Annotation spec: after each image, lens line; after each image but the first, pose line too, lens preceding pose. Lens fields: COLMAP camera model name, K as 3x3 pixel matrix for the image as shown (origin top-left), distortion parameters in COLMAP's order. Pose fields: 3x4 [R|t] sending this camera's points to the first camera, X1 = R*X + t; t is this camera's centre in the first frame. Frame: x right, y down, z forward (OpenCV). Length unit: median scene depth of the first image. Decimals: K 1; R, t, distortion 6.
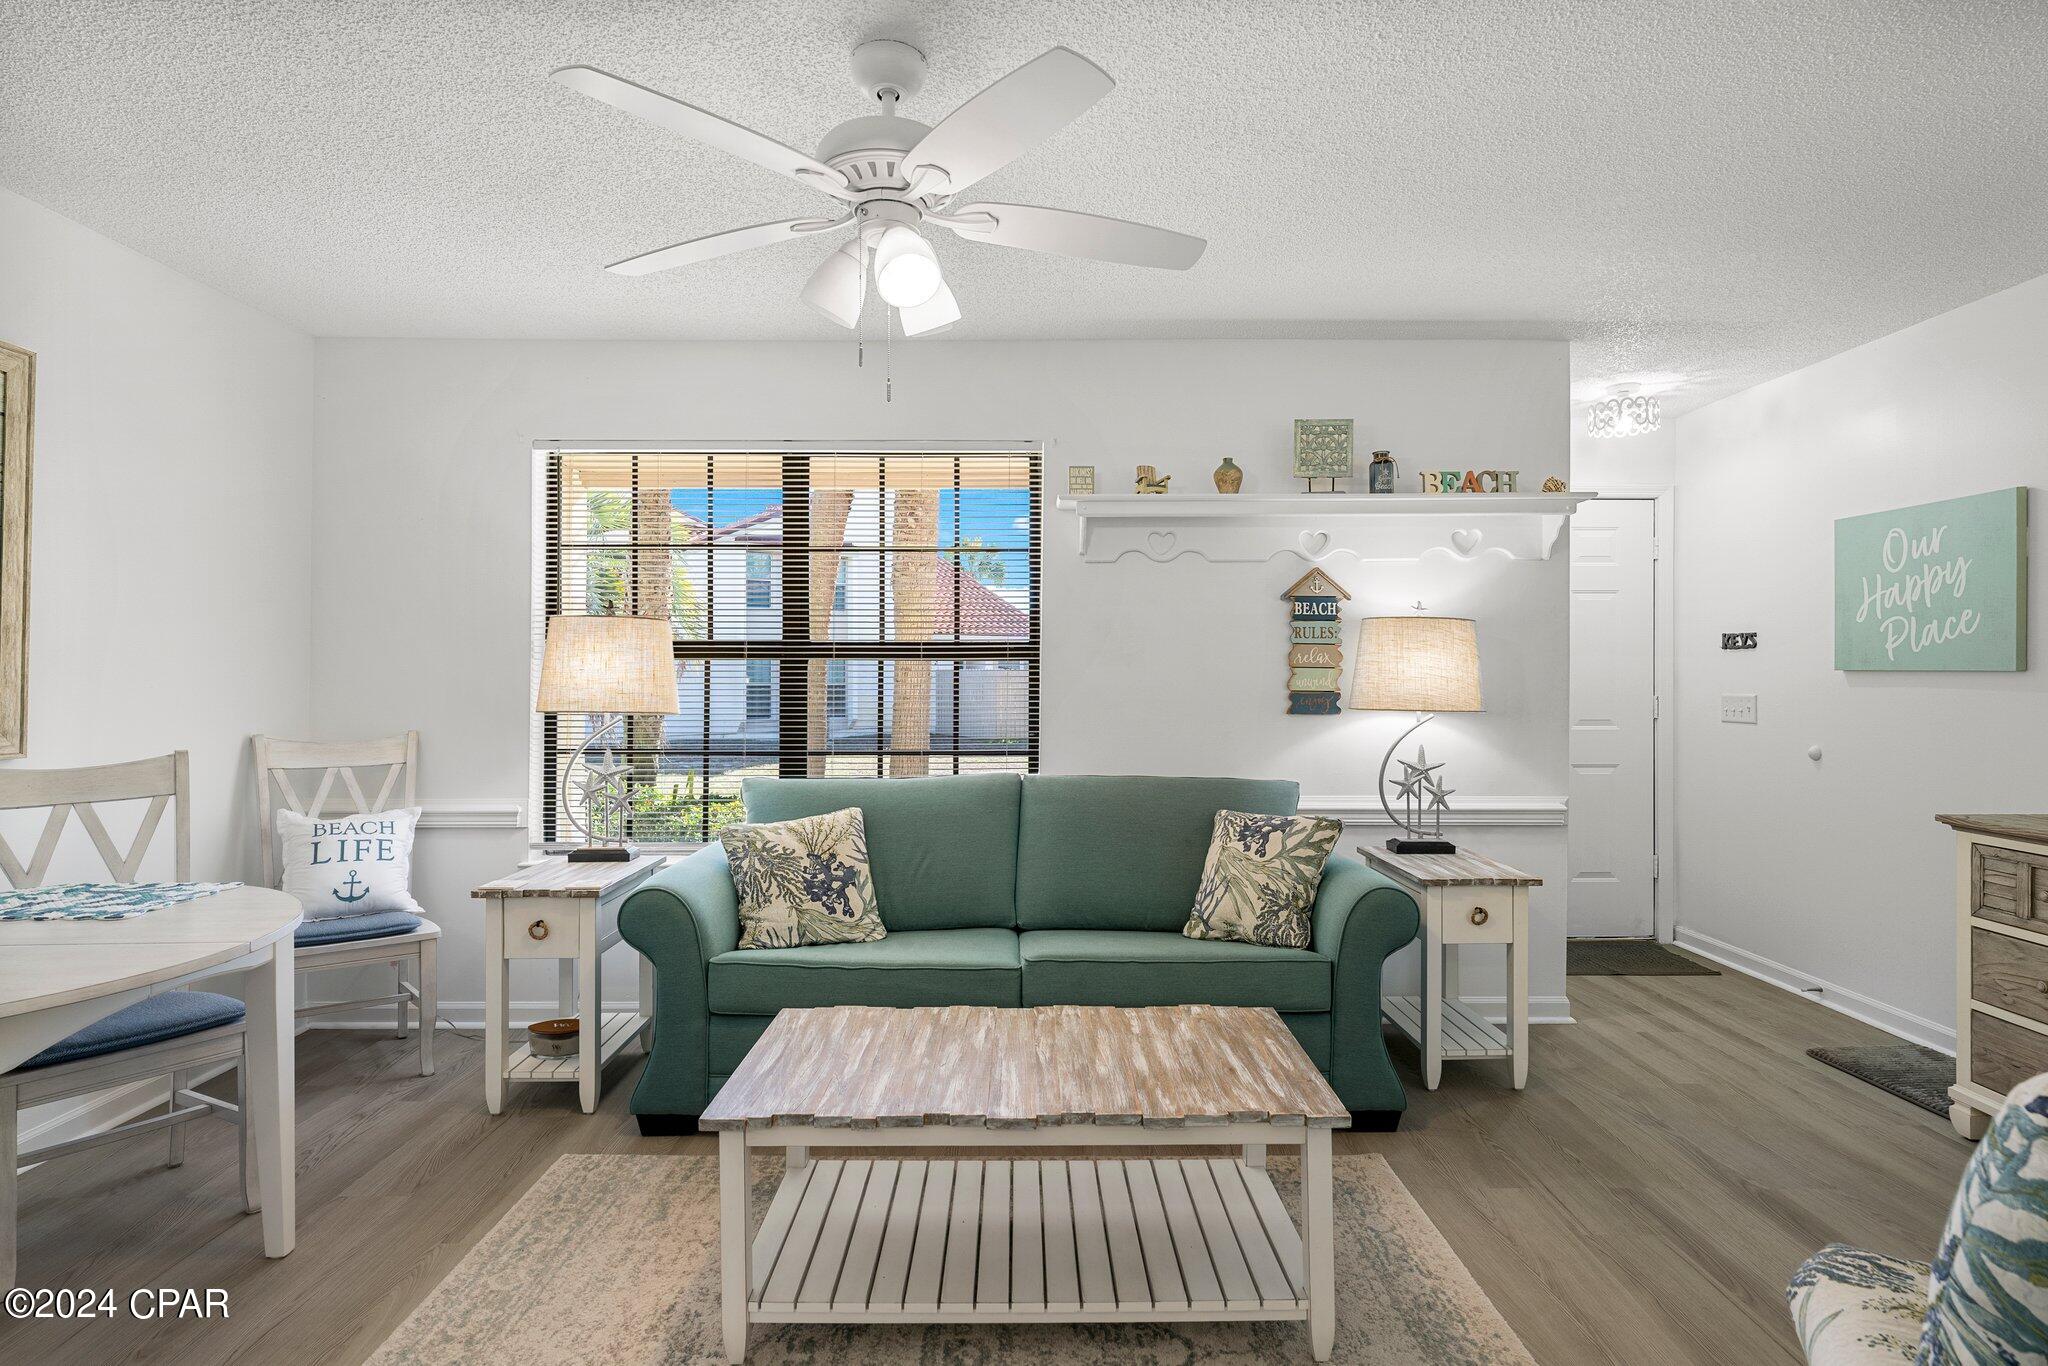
lens RADIAL K [[1089.0, 0, 1027.6], [0, 1089.0, 666.2], [0, 0, 1]] dist [-0.004806, -0.000063]
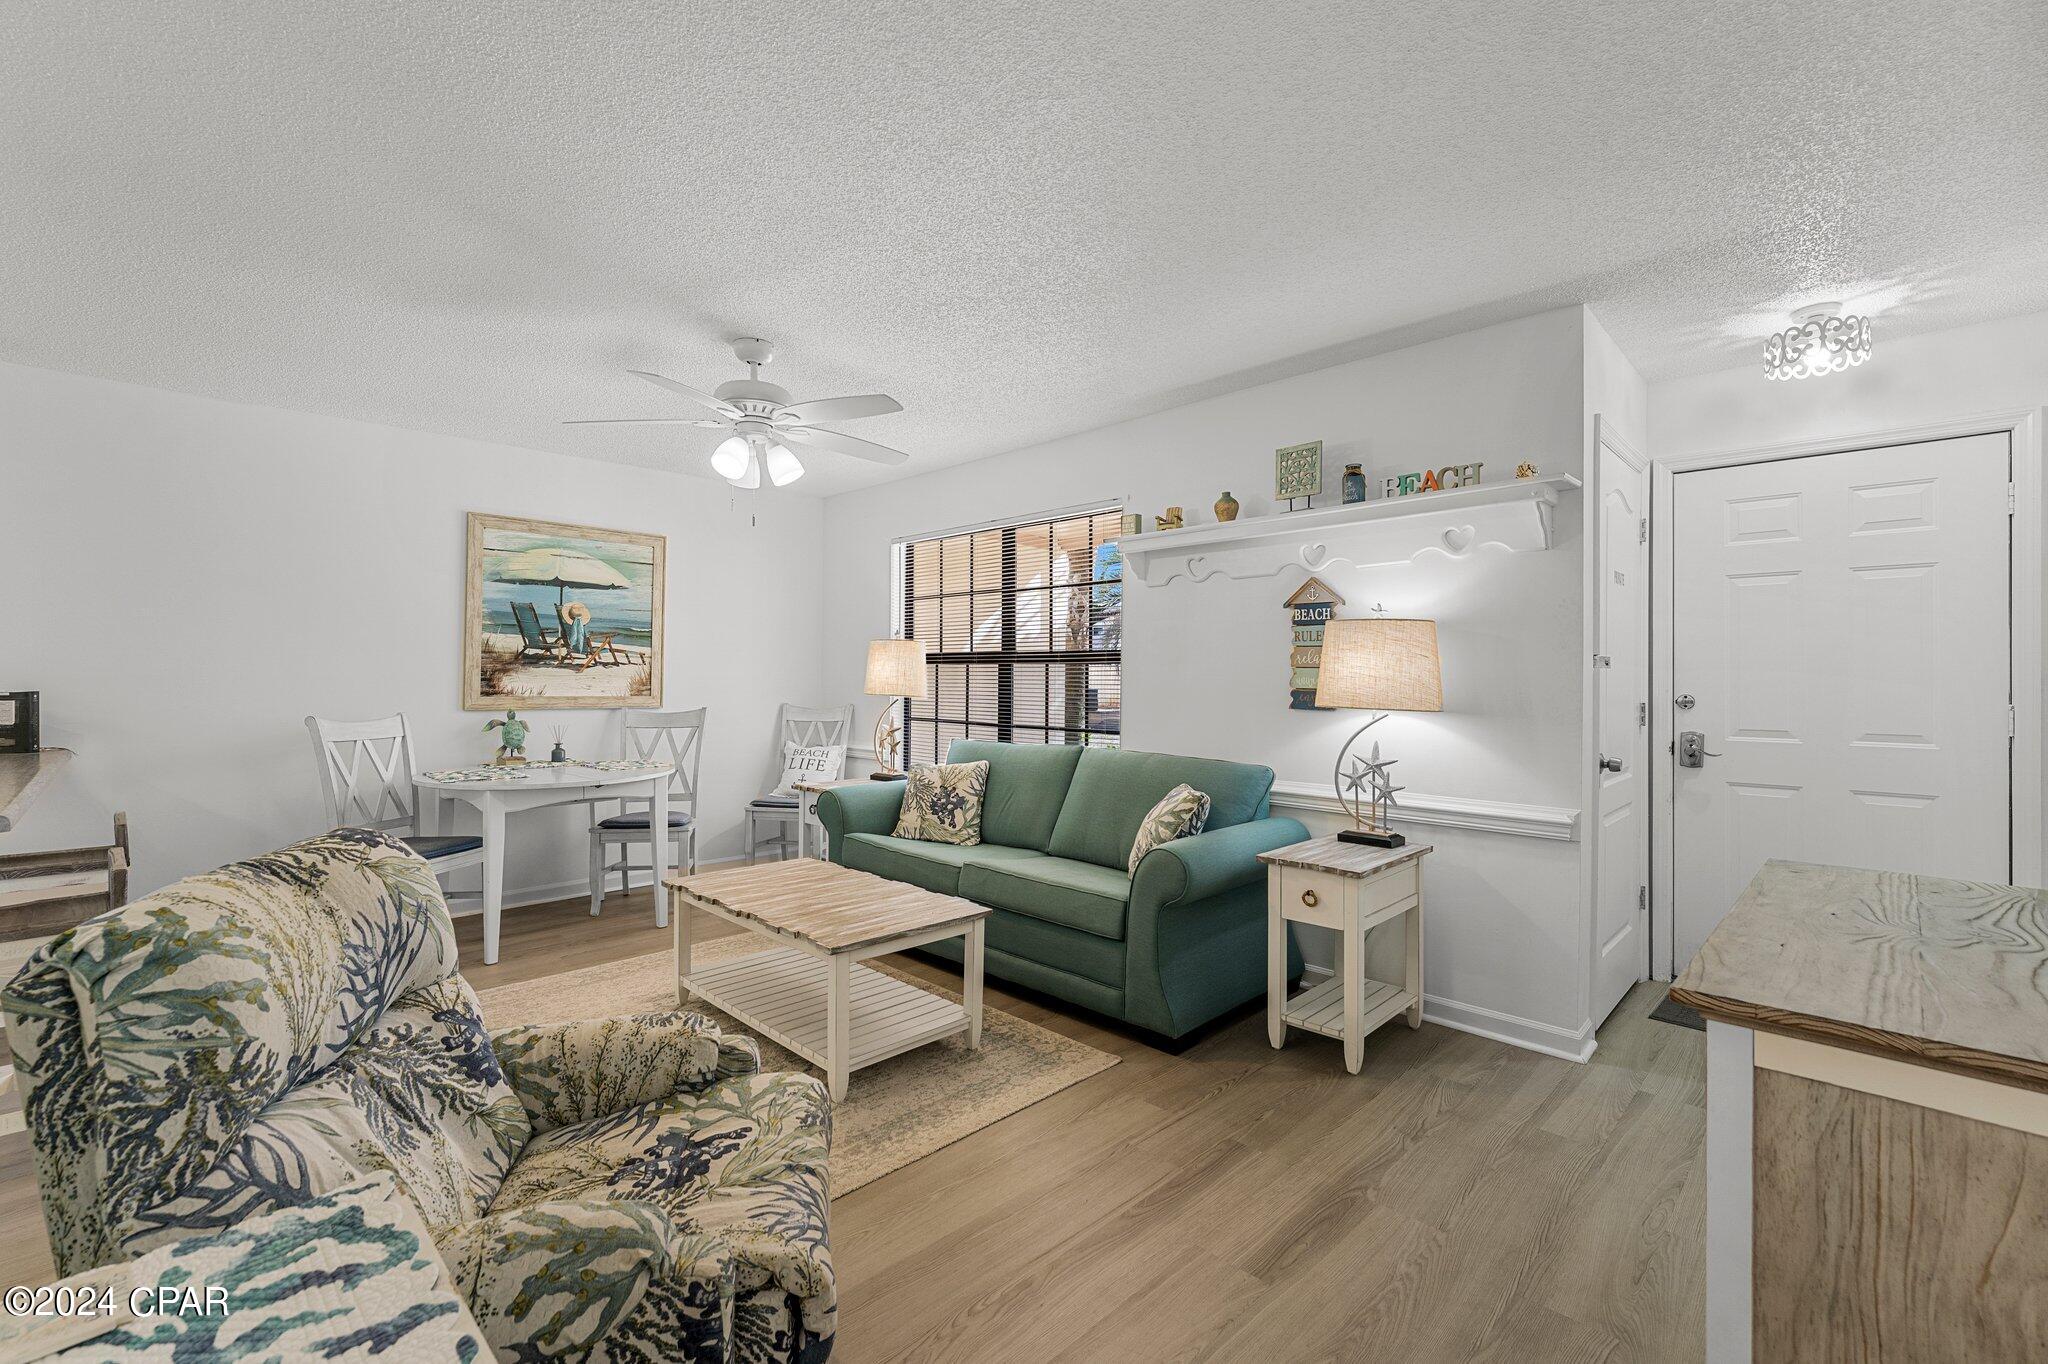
lens RADIAL K [[896.2, 0, 1006.4], [0, 896.2, 669.8], [0, 0, 1]] dist [0.001547, -0.000893]
pose [[0.684674, -0.003184, -0.728842, 0.750986], [0.001843, 0.999995, -0.002637, 0.005561], [0.728847, 0.000462, 0.684677, 0.155063]]
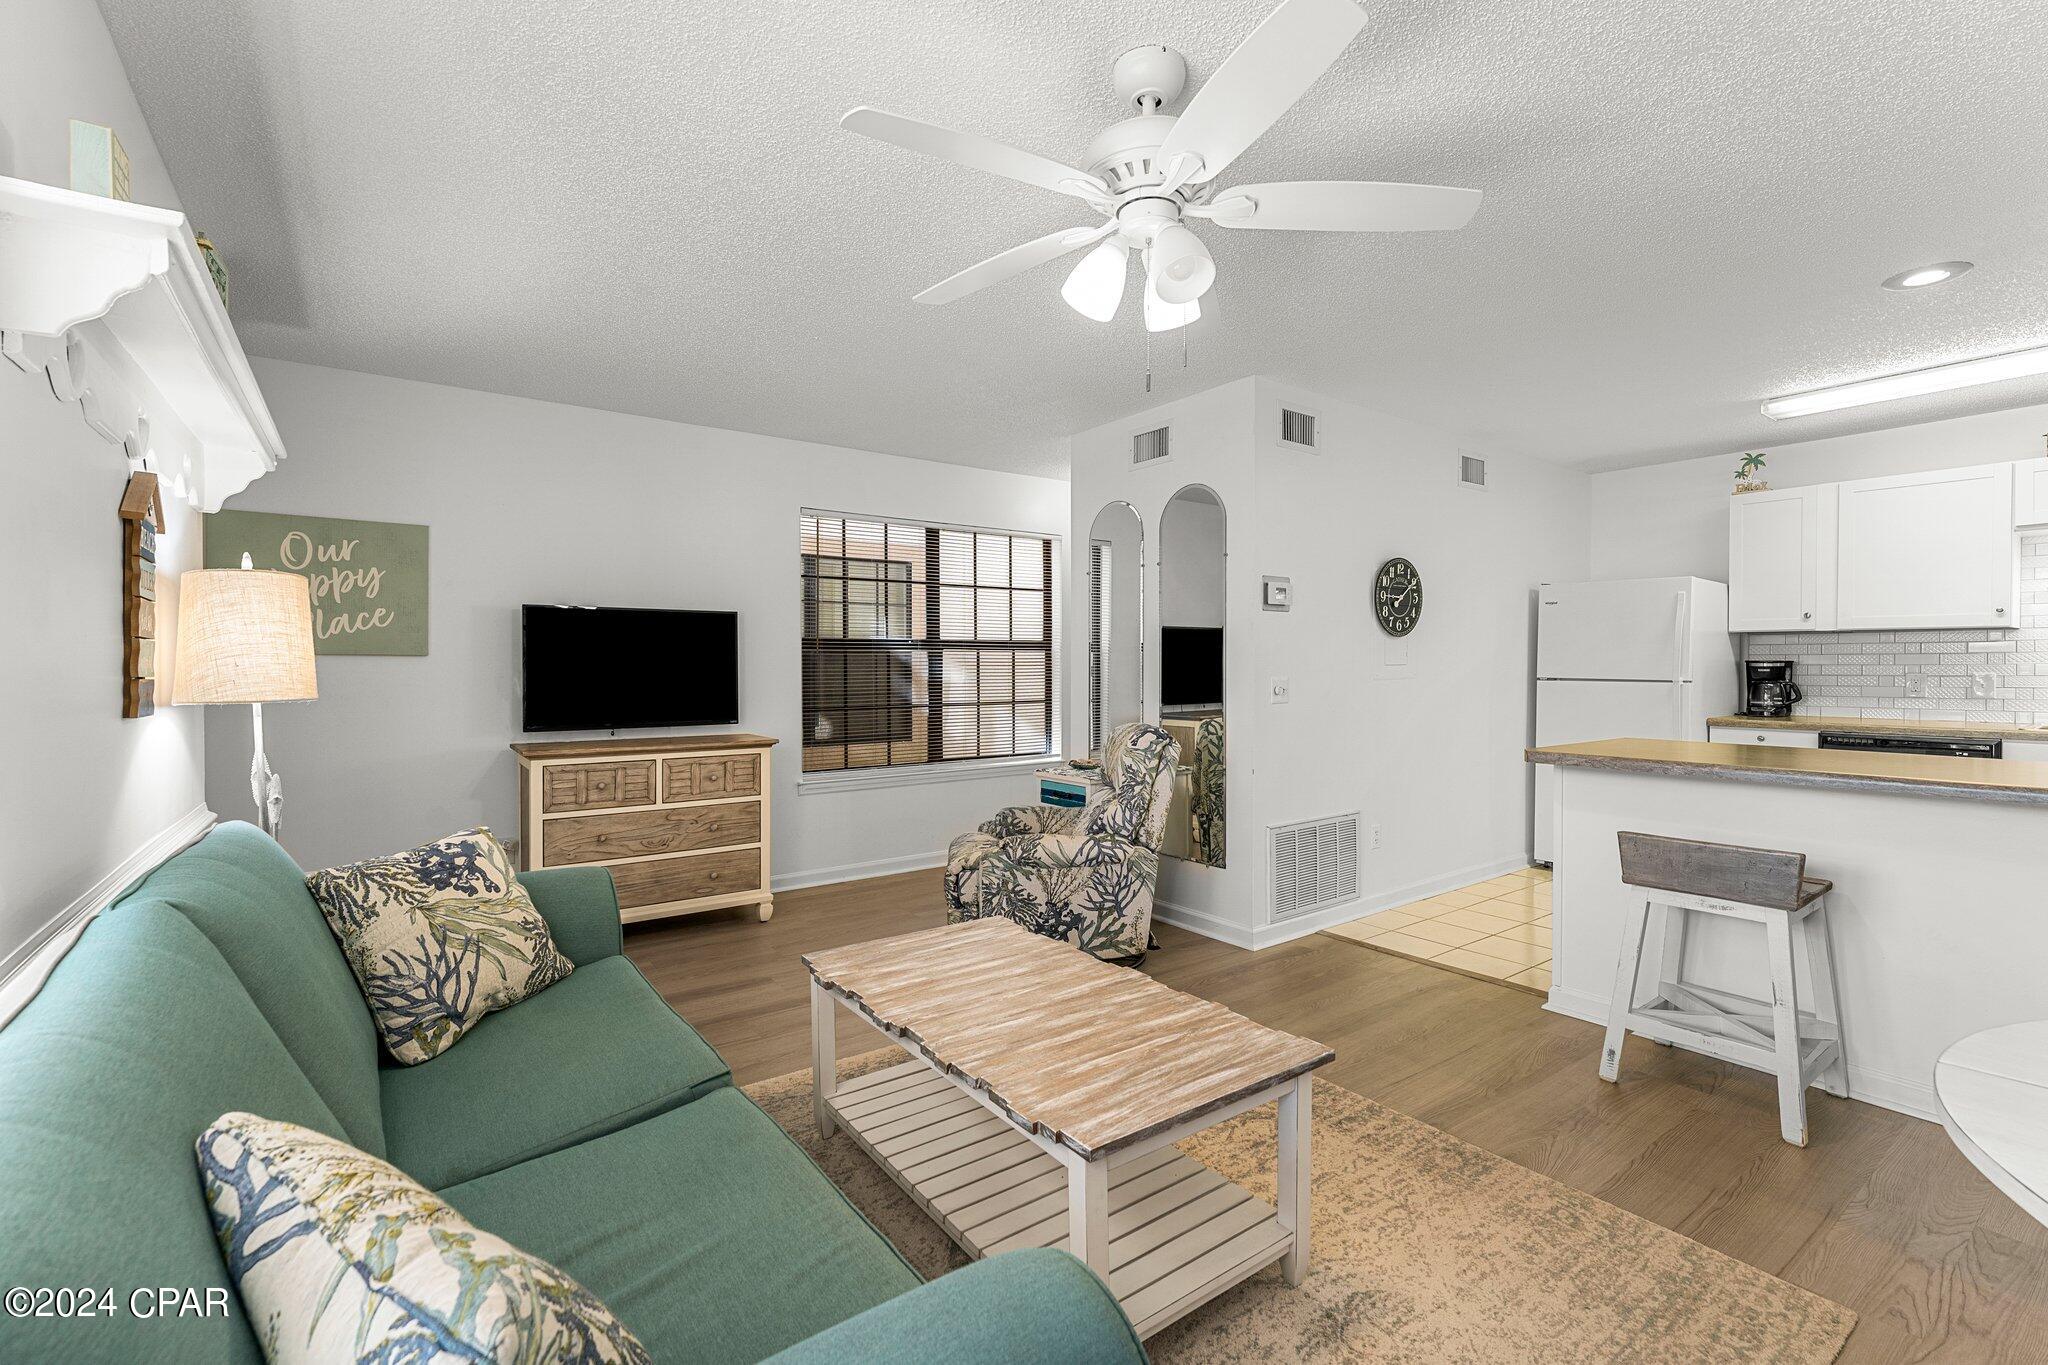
lens RADIAL K [[896.2, 0, 1026.6], [0, 896.2, 674.5], [0, 0, 1]] dist [0.001547, -0.000893]
pose [[-0.579714, -0.010081, 0.814758, -0.448499], [-0.003184, 0.999944, 0.010107, 0.013916], [-0.814814, 0.003265, -0.579714, 0.933621]]
